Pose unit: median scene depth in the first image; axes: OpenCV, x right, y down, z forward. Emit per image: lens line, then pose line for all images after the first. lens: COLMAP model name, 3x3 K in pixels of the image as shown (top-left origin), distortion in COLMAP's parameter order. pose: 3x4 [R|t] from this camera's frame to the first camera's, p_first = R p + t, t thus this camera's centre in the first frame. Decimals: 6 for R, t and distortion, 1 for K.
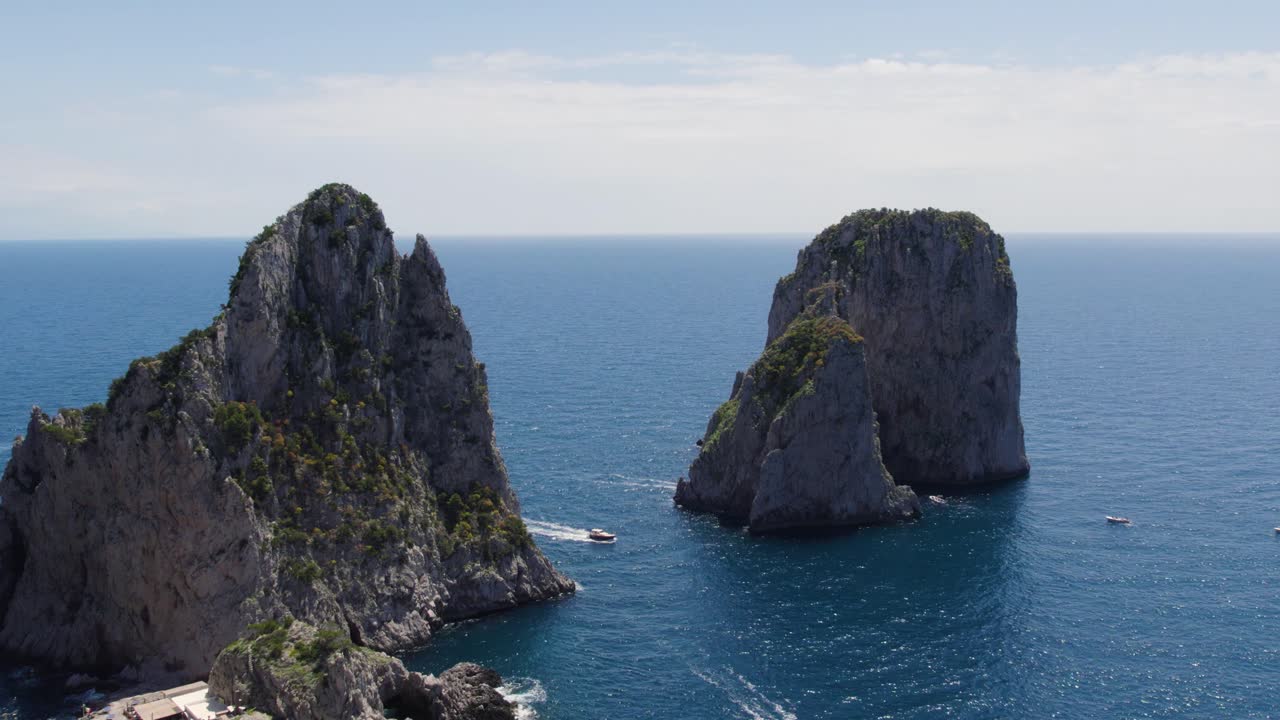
lens RADIAL K [[1158.5, 0, 647.1], [0, 1158.5, 359.1], [0, 0, 1]] dist [-0.049846, 0.000000]
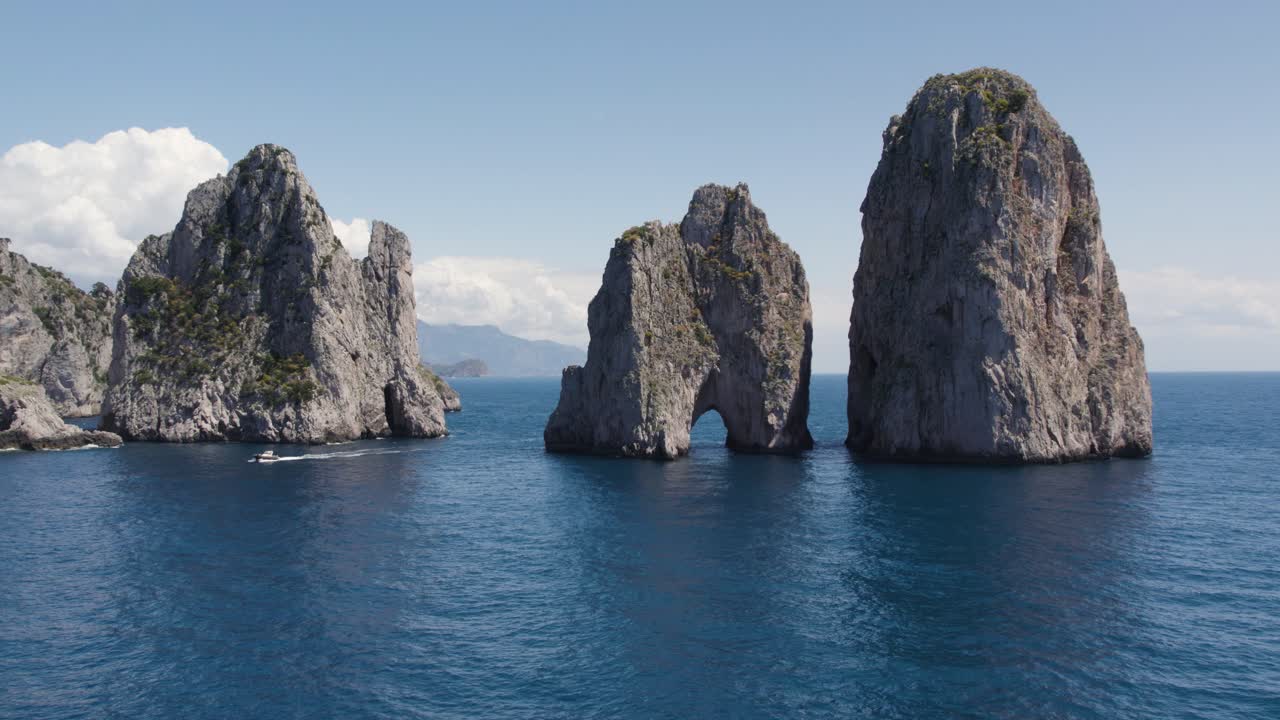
lens RADIAL K [[1158.5, 0, 646.7], [0, 1158.5, 358.6], [0, 0, 1]] dist [-0.049846, 0.000000]
pose [[0.383705, -0.004953, -0.923443, 1.260515], [-0.099844, 0.993901, -0.046817, 0.141384], [0.918043, 0.110164, 0.380870, 0.896276]]
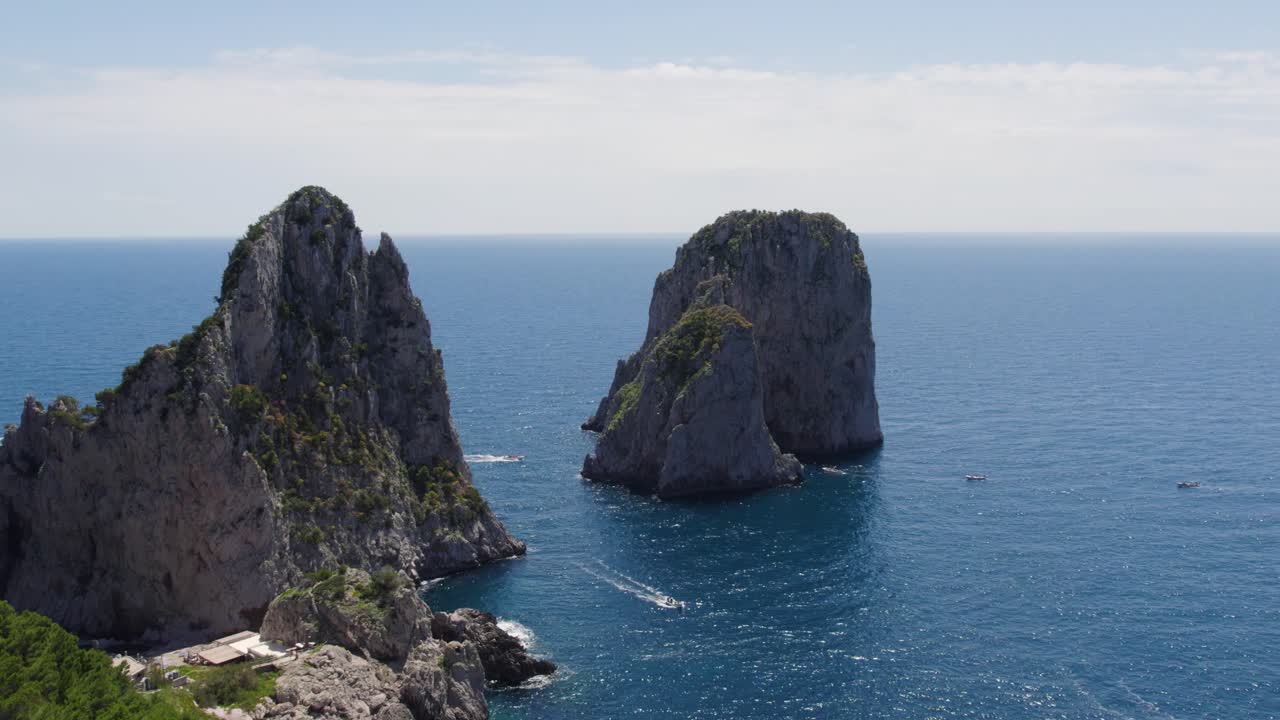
lens RADIAL K [[1158.5, 0, 643.8], [0, 1158.5, 357.2], [0, 0, 1]] dist [-0.049846, 0.000000]
pose [[0.985025, -0.018269, 0.171439, -0.146793], [0.018687, 0.999825, -0.000825, 0.016750], [-0.171394, 0.004016, 0.985194, -0.130070]]
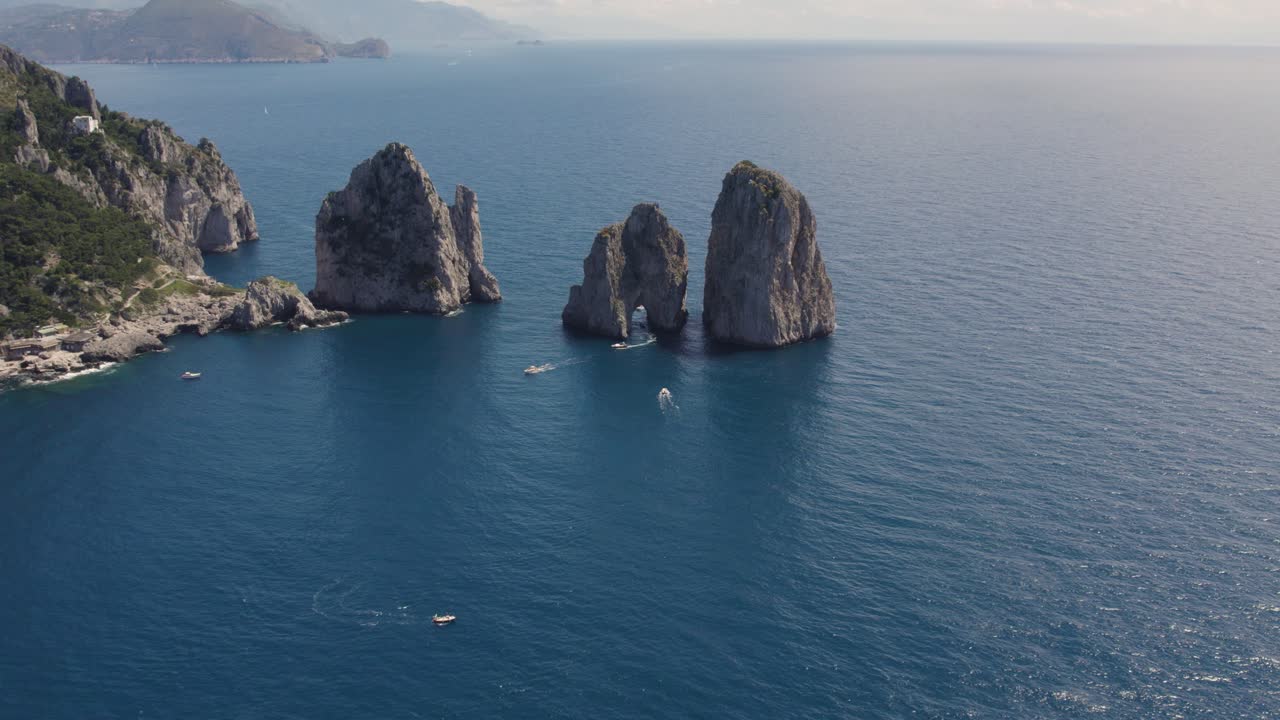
lens RADIAL K [[1158.5, 0, 641.9], [0, 1158.5, 352.1], [0, 0, 1]] dist [-0.049846, 0.000000]
pose [[0.459015, 0.247453, -0.853271, 2.384064], [-0.103489, 0.968782, 0.225281, -0.338440], [0.882380, -0.015103, 0.470294, 0.222218]]
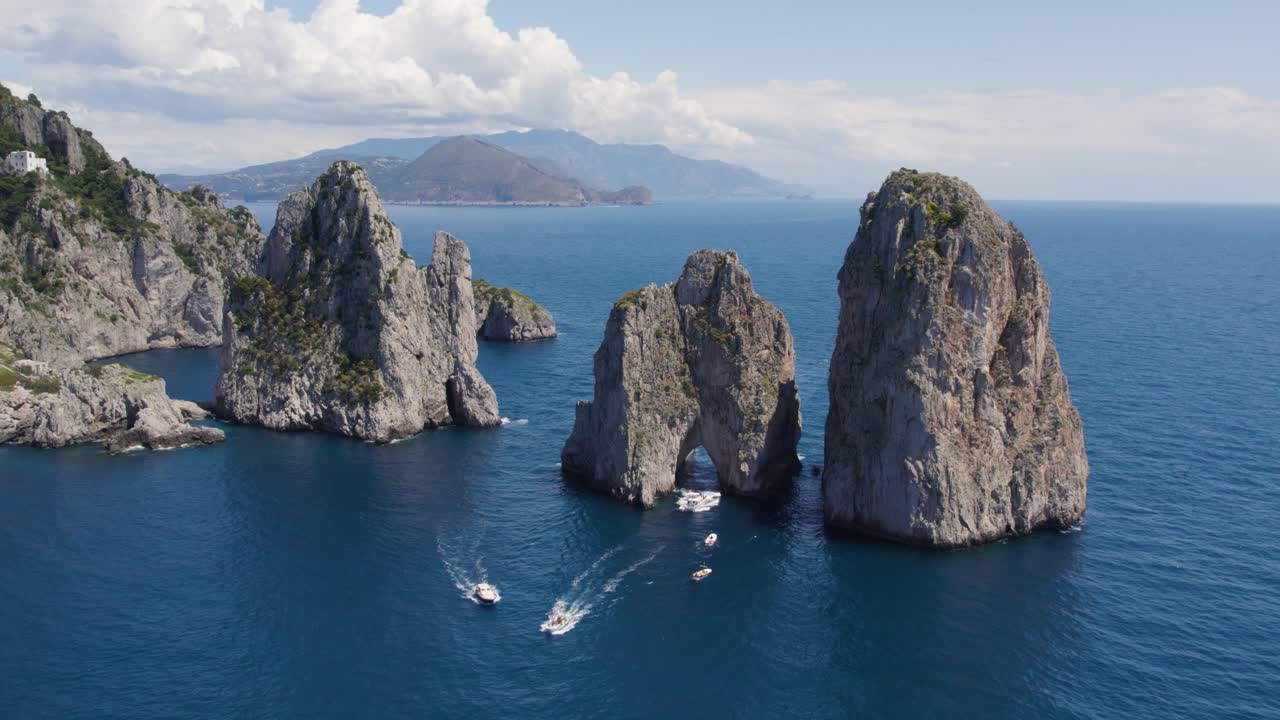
lens RADIAL K [[1158.5, 0, 647.1], [0, 1158.5, 360.0], [0, 0, 1]] dist [-0.049846, 0.000000]
pose [[0.245056, 0.150883, -0.957696, 1.452829], [-0.116556, 0.985236, 0.125398, -0.125161], [0.962477, 0.080896, 0.259025, 0.993002]]
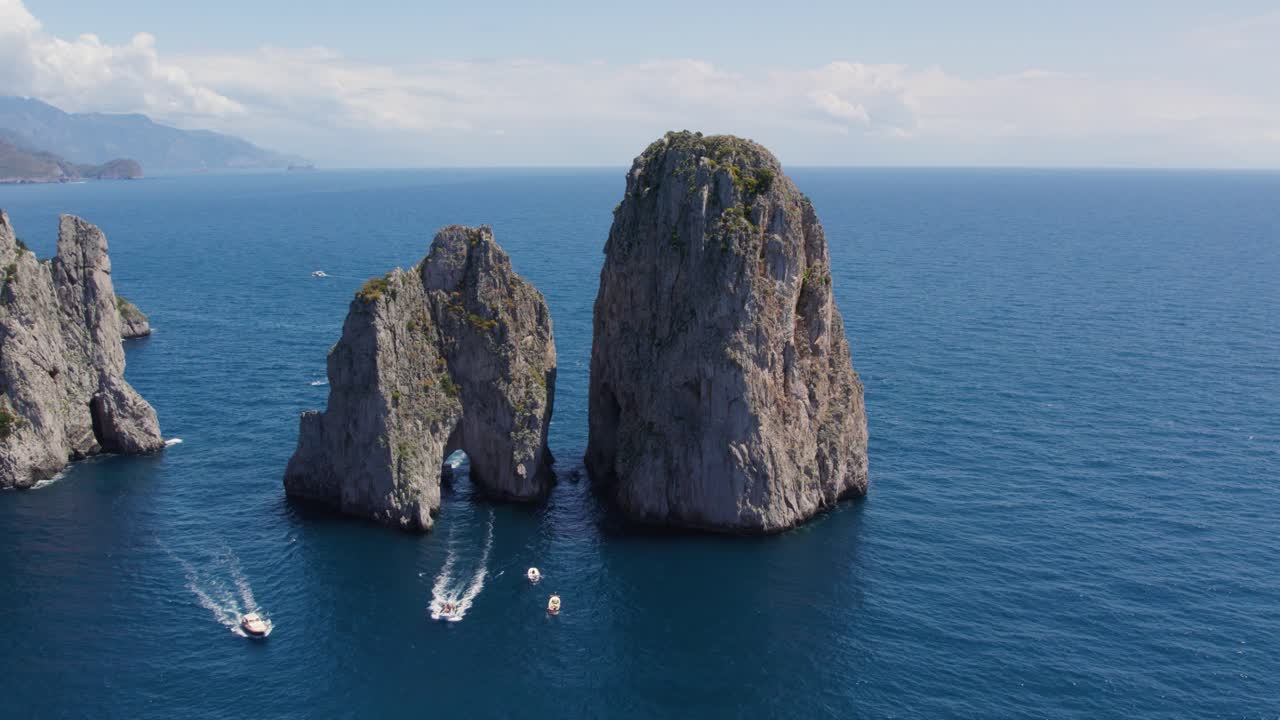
lens RADIAL K [[1158.5, 0, 644.5], [0, 1158.5, 357.3], [0, 0, 1]] dist [-0.049846, 0.000000]
pose [[0.619696, 0.138681, -0.772492, 1.213178], [-0.090116, 0.990328, 0.105497, -0.100845], [0.779651, 0.004238, 0.626200, 0.822536]]
